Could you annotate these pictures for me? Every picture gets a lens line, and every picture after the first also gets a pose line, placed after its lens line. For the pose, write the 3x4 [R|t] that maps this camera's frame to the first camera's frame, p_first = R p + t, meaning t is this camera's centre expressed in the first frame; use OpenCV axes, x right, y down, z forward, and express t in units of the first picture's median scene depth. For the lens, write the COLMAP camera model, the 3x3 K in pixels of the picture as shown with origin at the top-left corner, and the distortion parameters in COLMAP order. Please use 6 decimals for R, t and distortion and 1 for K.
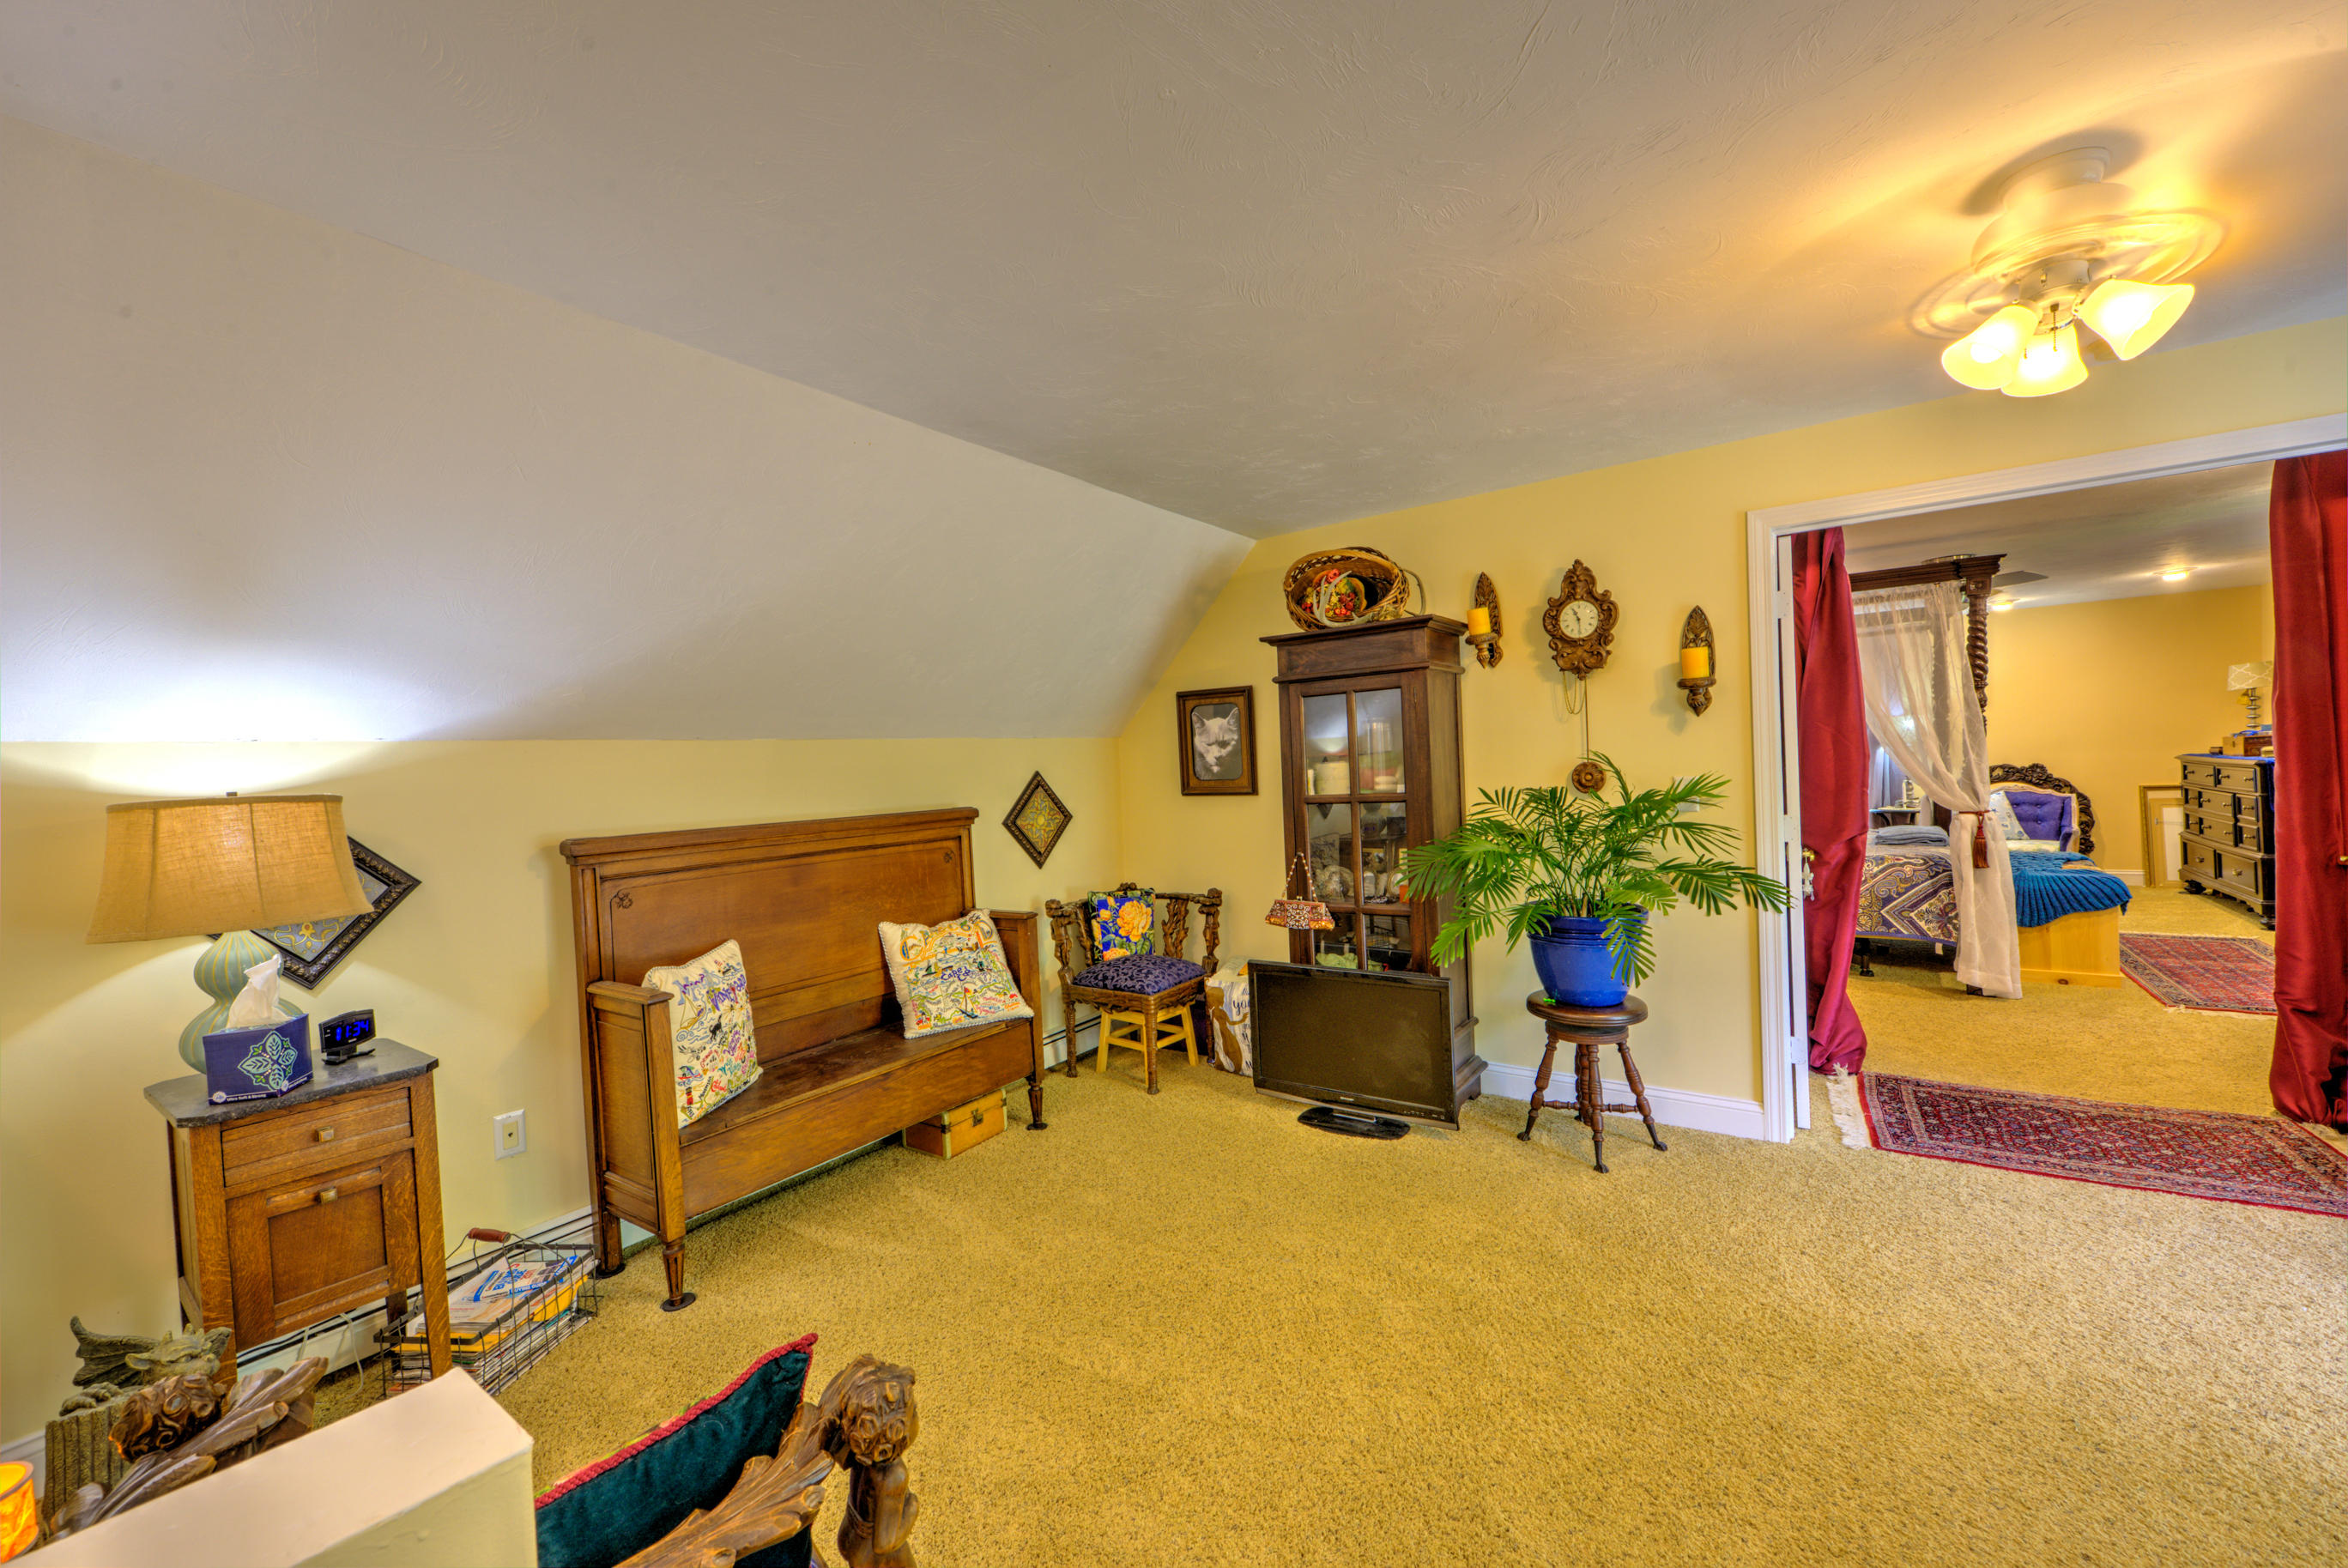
lens RADIAL K [[920.9, 0, 1177.5], [0, 920.9, 790.2], [0, 0, 1]] dist [-0.001818, -0.001203]
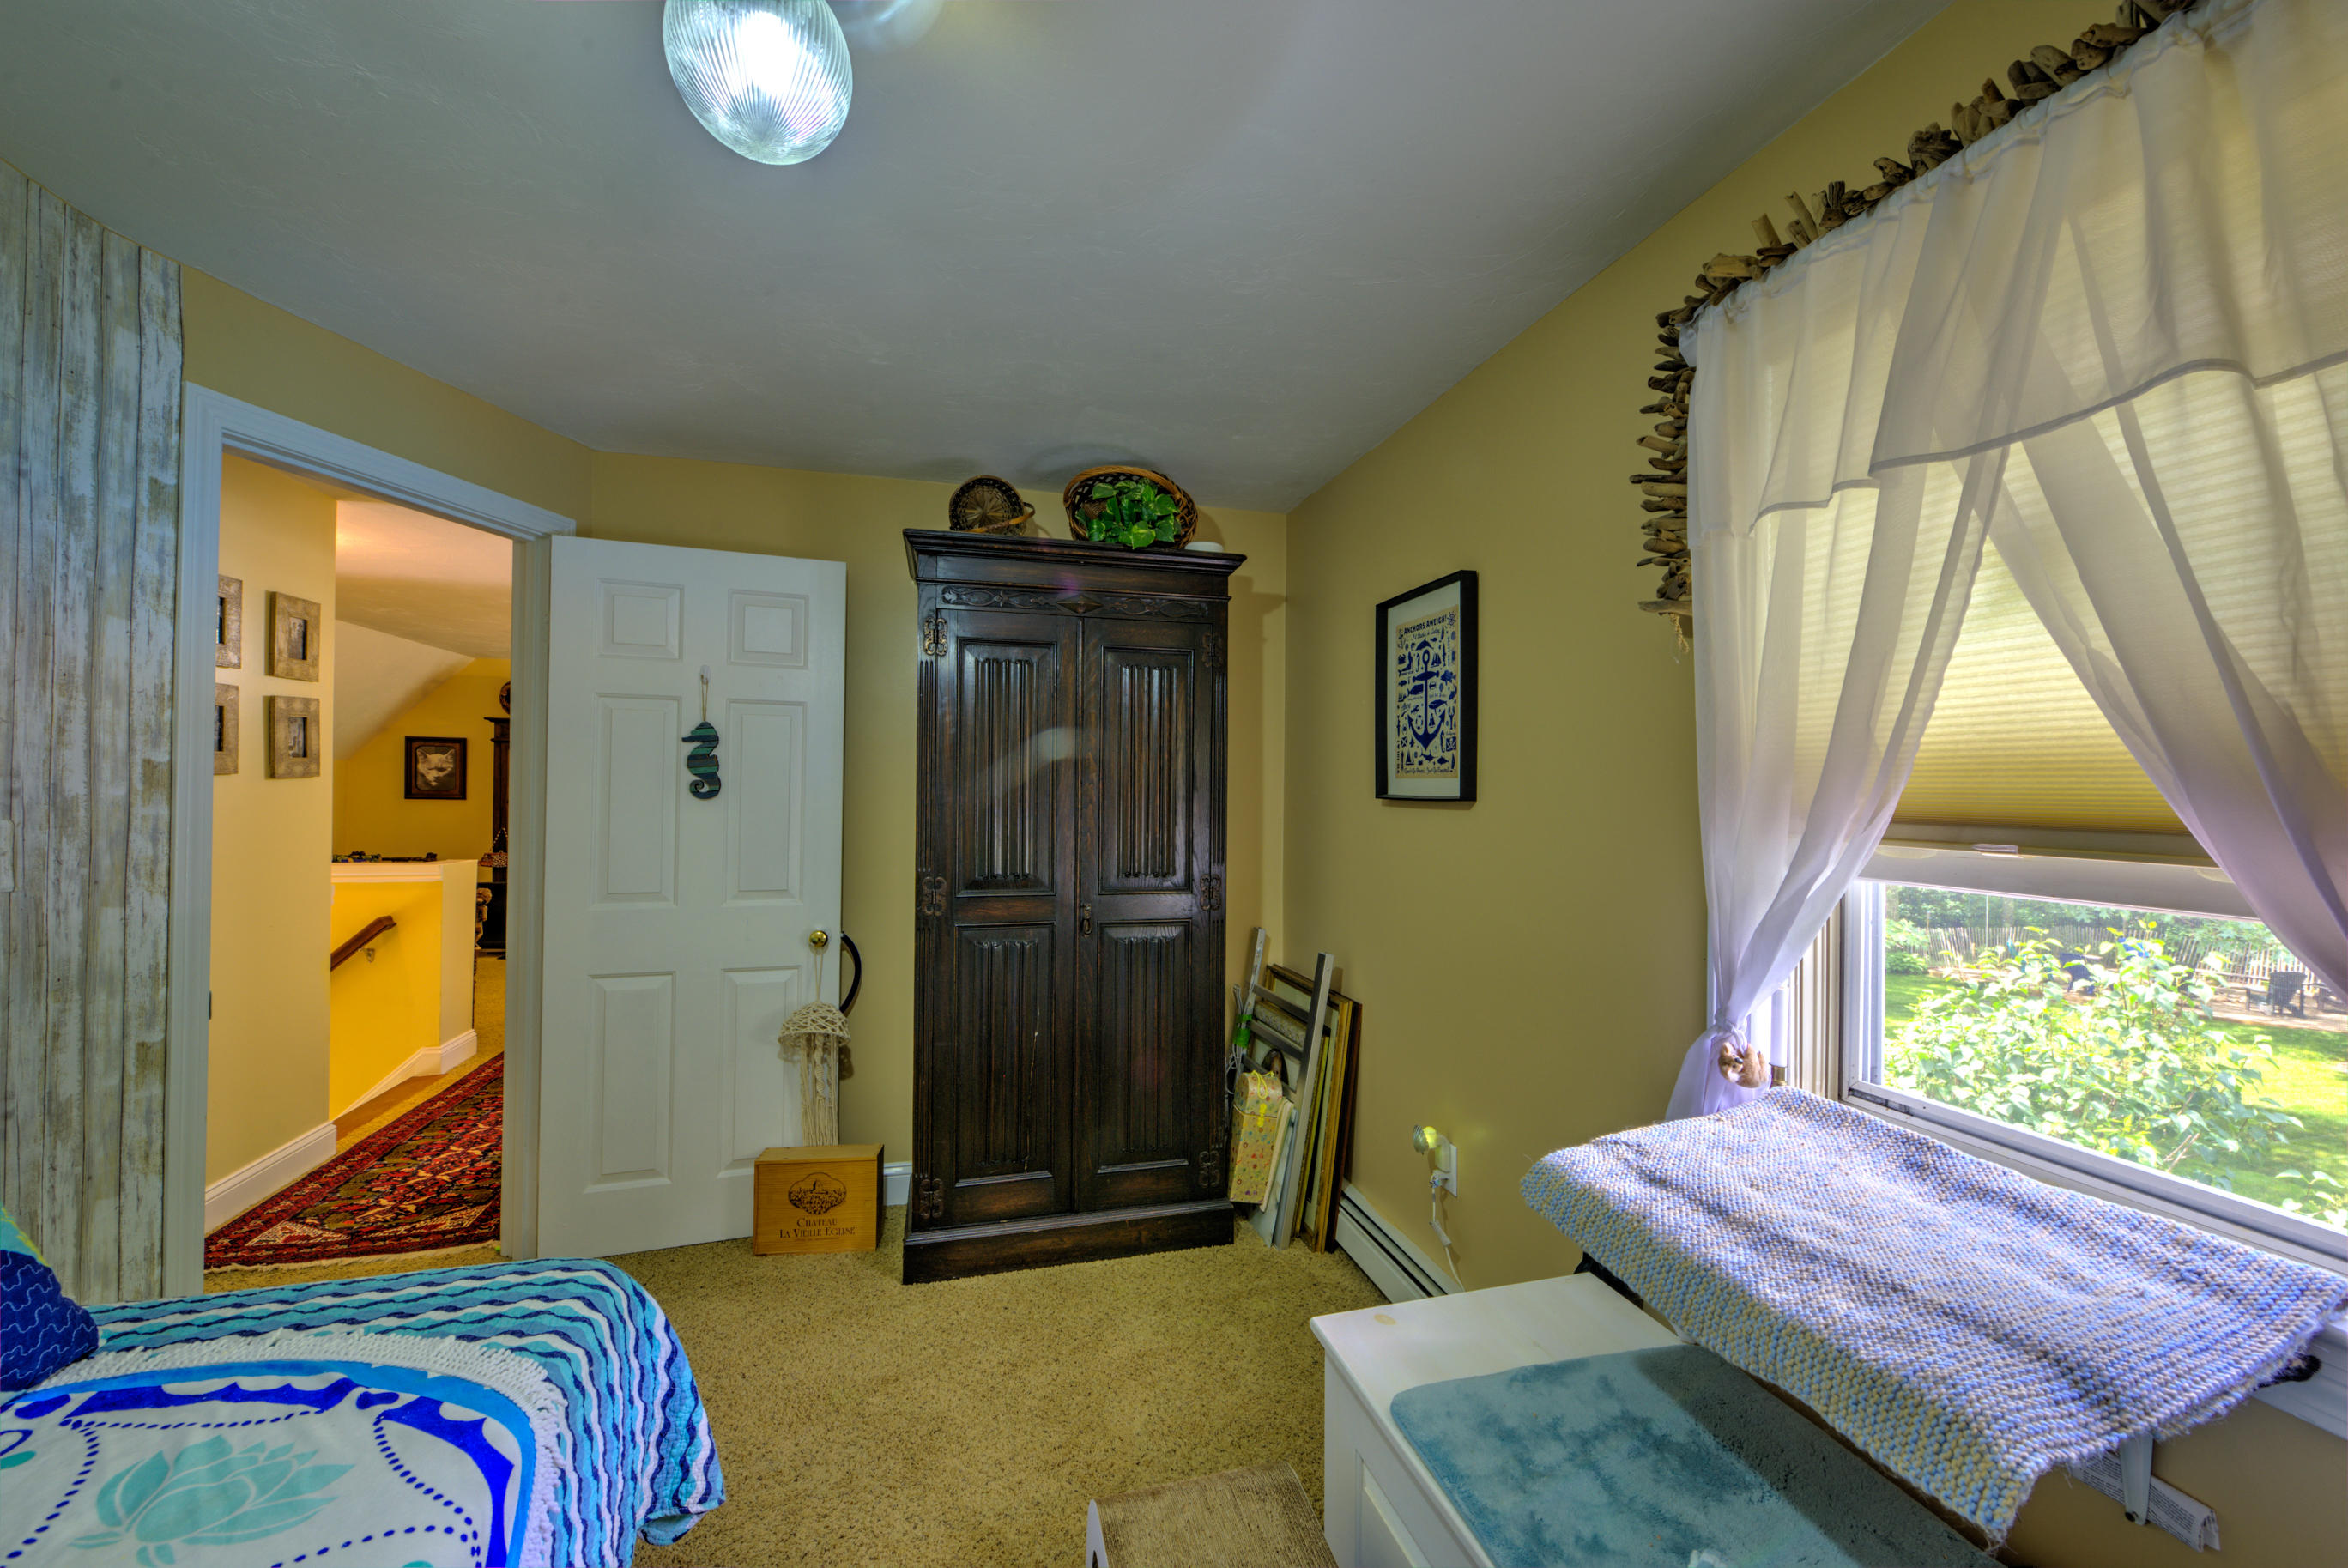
lens RADIAL K [[920.9, 0, 1177.8], [0, 920.9, 785.4], [0, 0, 1]] dist [-0.001818, -0.001203]
pose [[0.631631, 0.057096, 0.773164, -0.551429], [-0.022436, 0.998213, -0.055386, 0.060322], [-0.774944, 0.017637, 0.631783, -1.574859]]
